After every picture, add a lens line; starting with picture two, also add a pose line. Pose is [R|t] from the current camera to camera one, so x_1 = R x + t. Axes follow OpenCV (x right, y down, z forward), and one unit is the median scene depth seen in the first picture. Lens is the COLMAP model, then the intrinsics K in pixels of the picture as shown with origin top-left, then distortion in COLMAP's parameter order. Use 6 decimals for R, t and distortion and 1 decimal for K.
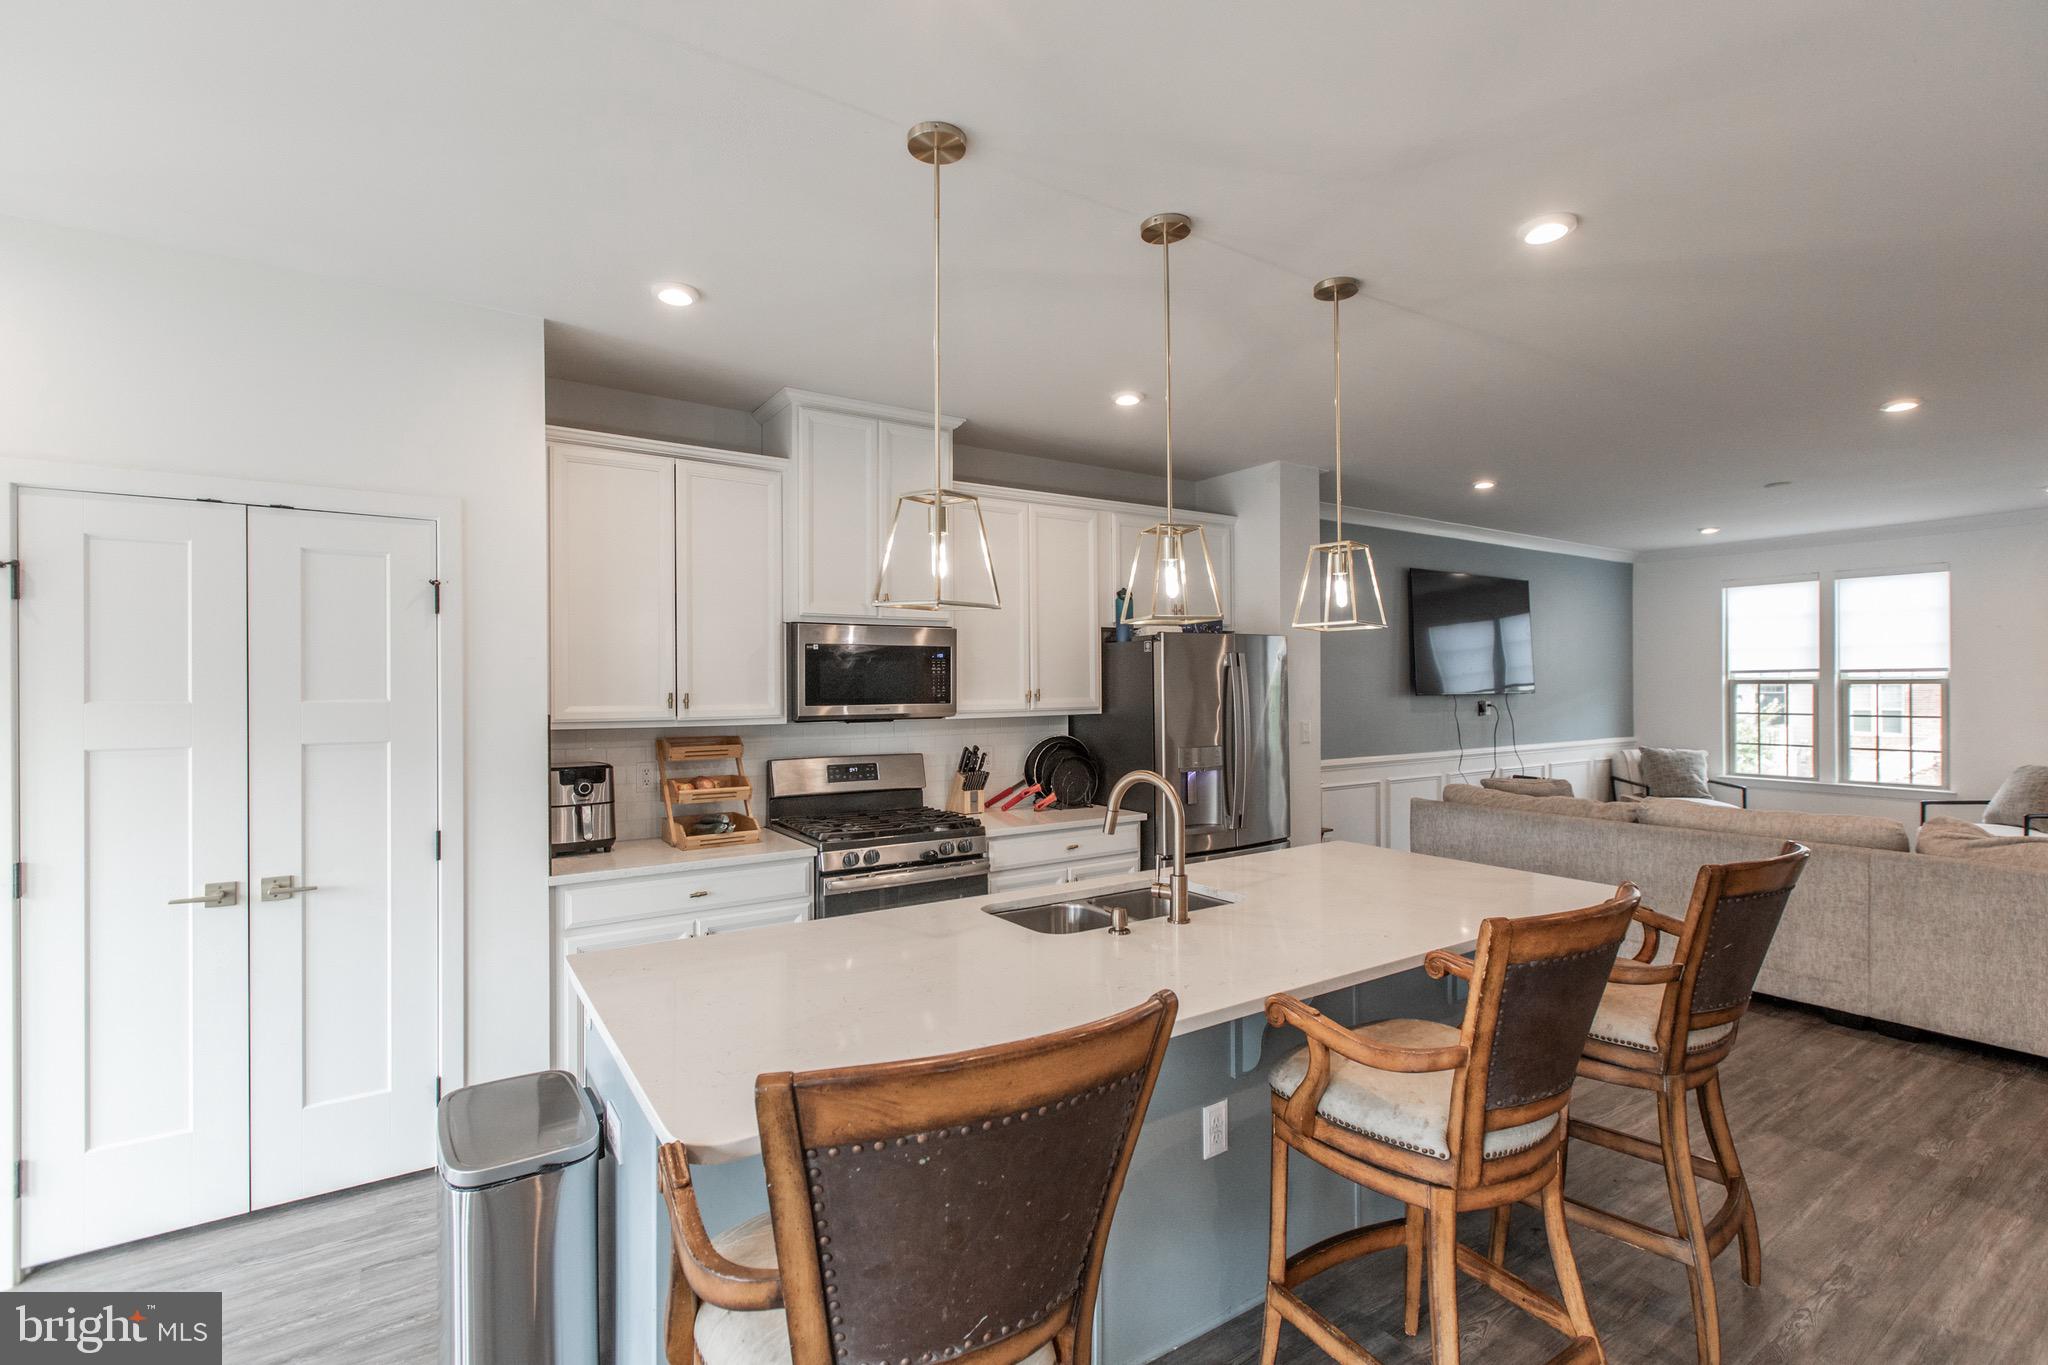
lens RADIAL K [[914.6, 0, 1018.5], [0, 914.6, 685.9], [0, 0, 1]] dist [0.004281, -0.002476]
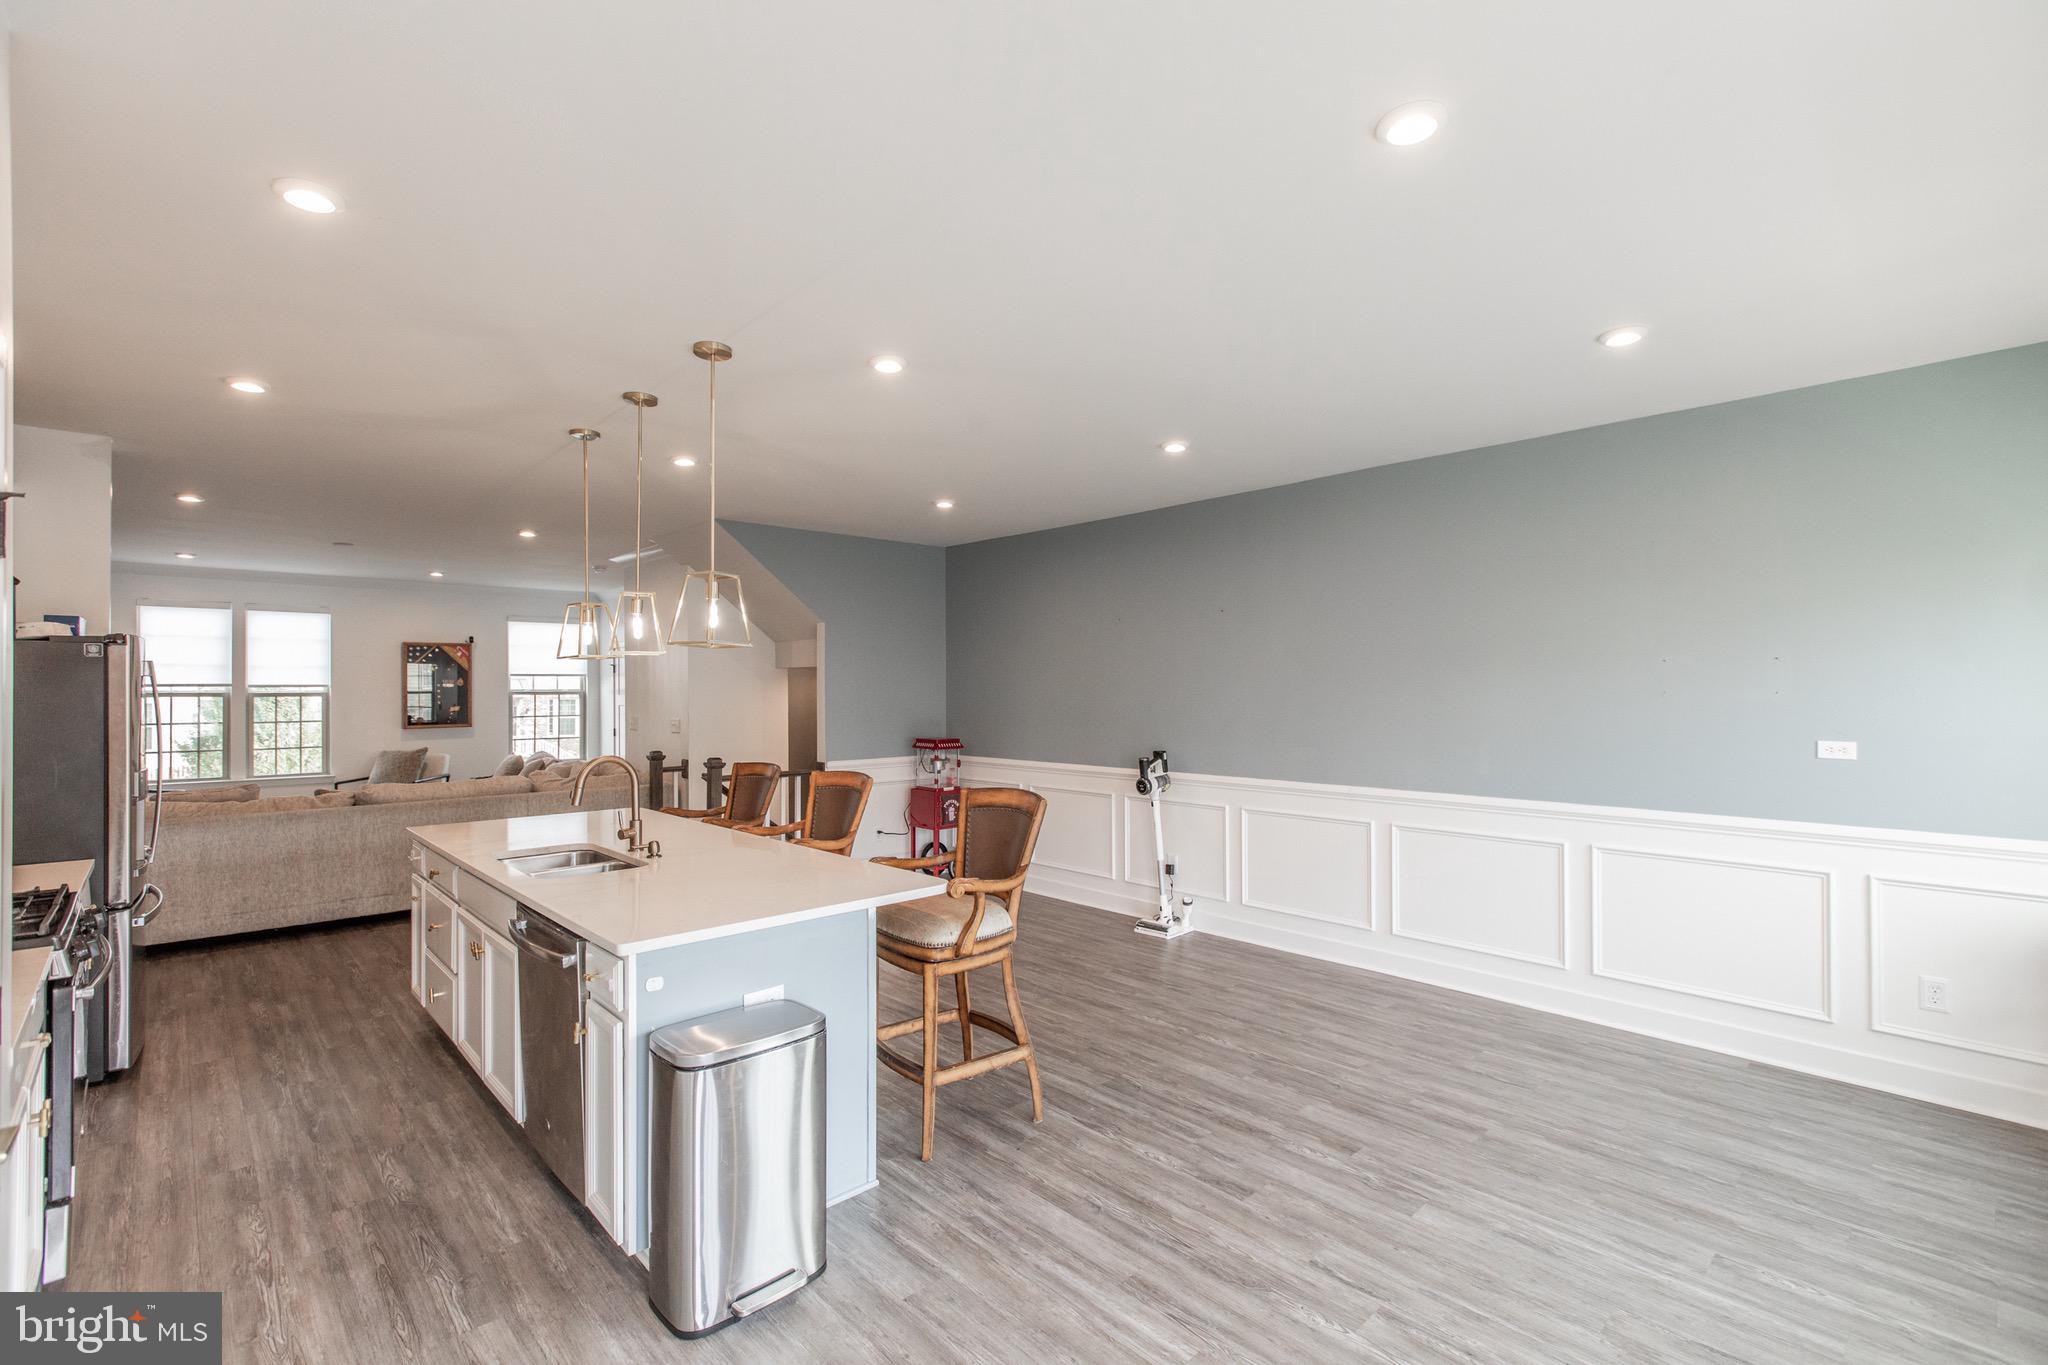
lens RADIAL K [[914.6, 0, 1010.9], [0, 914.6, 681.0], [0, 0, 1]] dist [0.004281, -0.002476]
pose [[-0.156236, 0.014700, 0.987610, -0.896172], [0.005738, 0.999886, -0.013975, -0.000353], [-0.987703, 0.003483, -0.156303, 0.386655]]
